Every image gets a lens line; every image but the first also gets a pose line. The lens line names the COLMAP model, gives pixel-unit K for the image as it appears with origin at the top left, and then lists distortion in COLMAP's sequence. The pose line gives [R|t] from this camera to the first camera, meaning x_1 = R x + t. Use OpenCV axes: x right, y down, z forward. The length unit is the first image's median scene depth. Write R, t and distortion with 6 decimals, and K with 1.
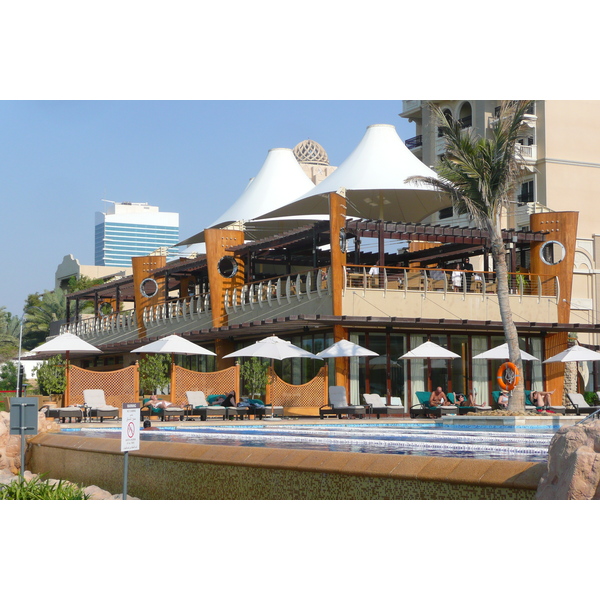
lens RADIAL K [[1279.5, 0, 299.9], [0, 1279.5, 300.6], [0, 0, 1]] dist [0.410120, 0.000000]
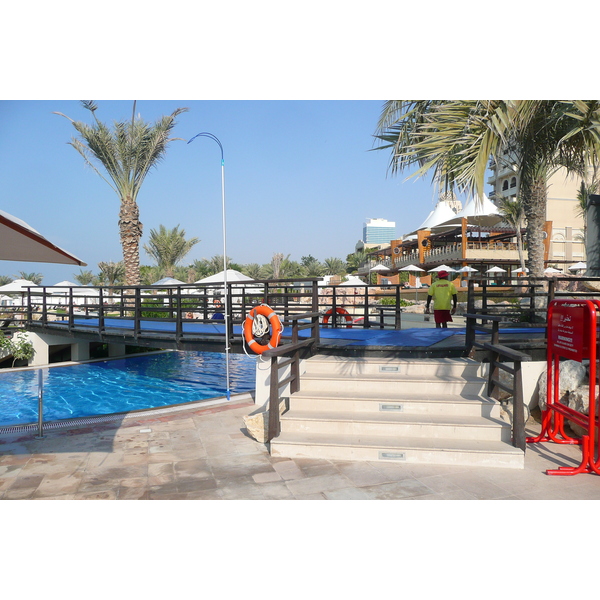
lens RADIAL K [[505.2, 0, 301.1], [0, 505.2, 304.0], [0, 0, 1]] dist [-0.004867, -0.004180]
pose [[0.962714, 0.009685, -0.270348, -0.017200], [0.015483, 0.995748, 0.090806, 0.004606], [0.270078, -0.091606, 0.958471, -0.250284]]
